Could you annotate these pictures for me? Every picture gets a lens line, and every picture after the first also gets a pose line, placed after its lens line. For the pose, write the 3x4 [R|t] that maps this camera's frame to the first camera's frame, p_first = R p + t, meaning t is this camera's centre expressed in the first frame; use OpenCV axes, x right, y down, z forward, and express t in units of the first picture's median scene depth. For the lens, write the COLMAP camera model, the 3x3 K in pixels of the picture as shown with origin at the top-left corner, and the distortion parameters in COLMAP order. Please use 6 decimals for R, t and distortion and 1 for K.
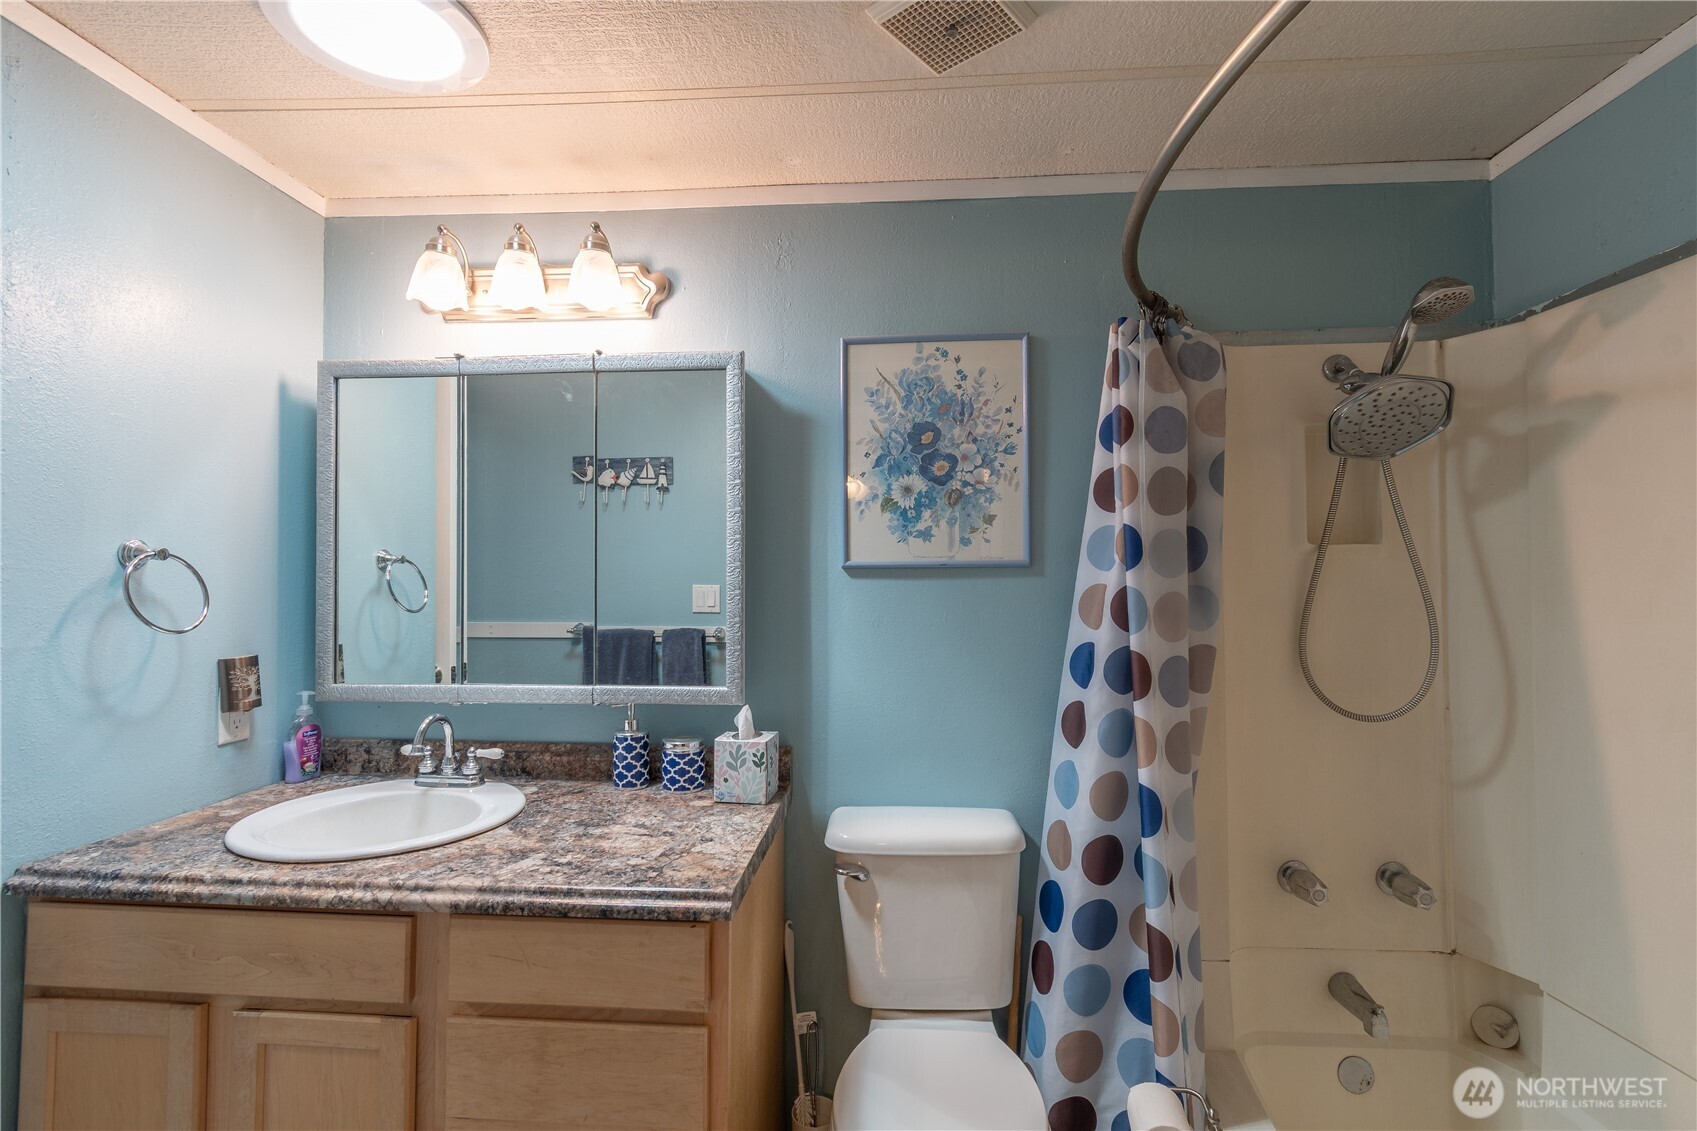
lens RADIAL K [[775.7, 0, 848.5], [0, 775.7, 565.5], [0, 0, 1]] dist [0.002325, -0.000034]
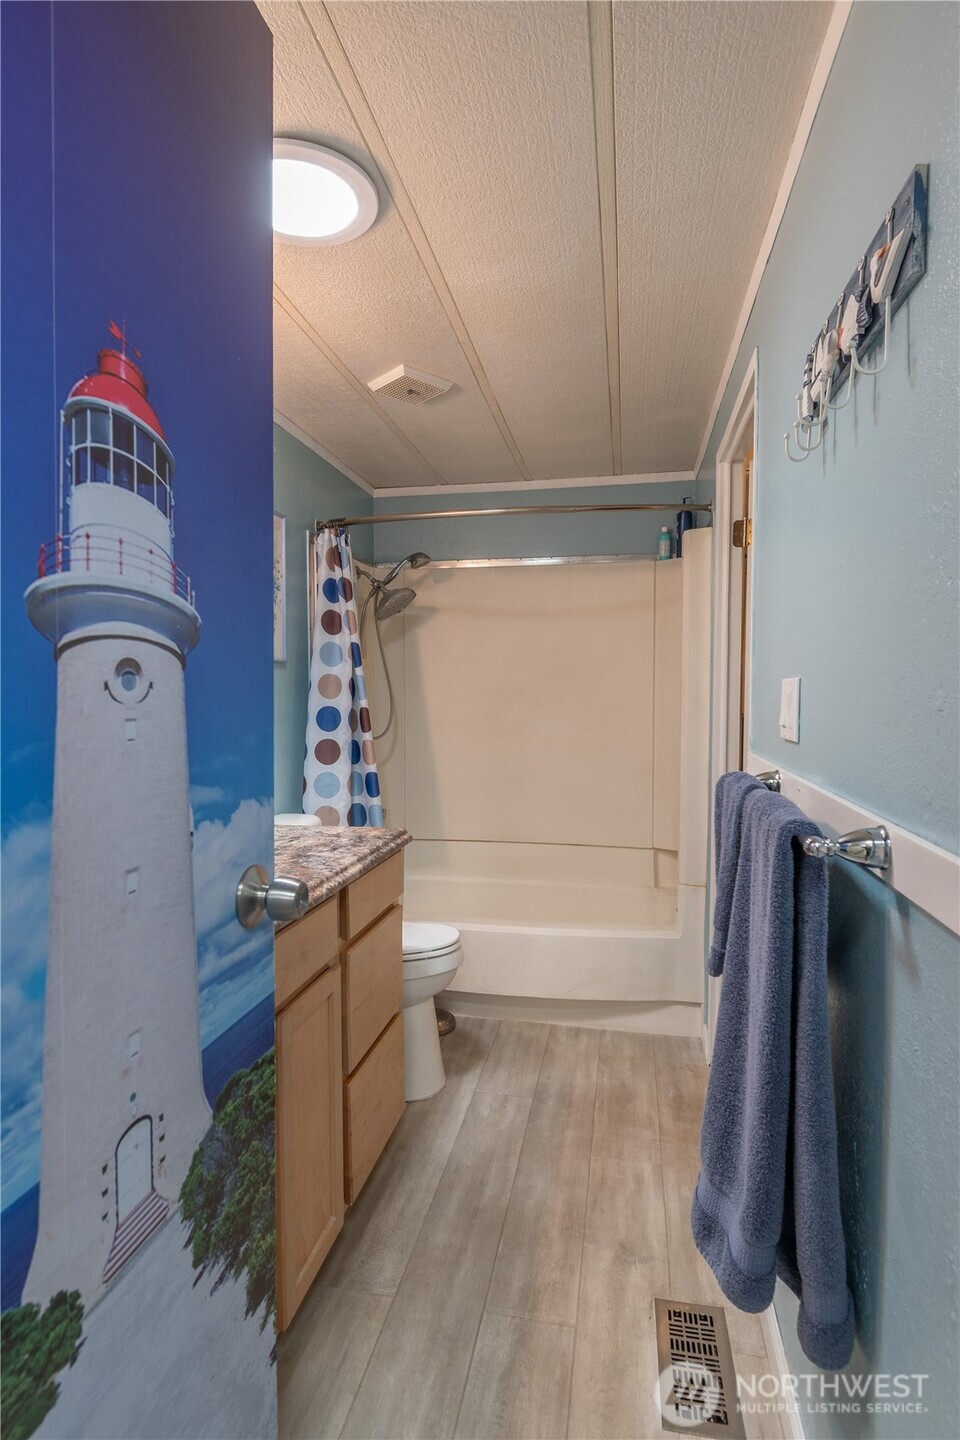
lens RADIAL K [[816.6, 0, 480.0], [0, 816.6, 720.0], [0, 0, 1]] dist [0.040147, -0.000069]
pose [[0.104070, -0.030013, 0.994117, -1.651536], [-0.016838, 0.999348, 0.031933, 0.068666], [-0.994427, -0.020063, 0.103497, 0.484755]]
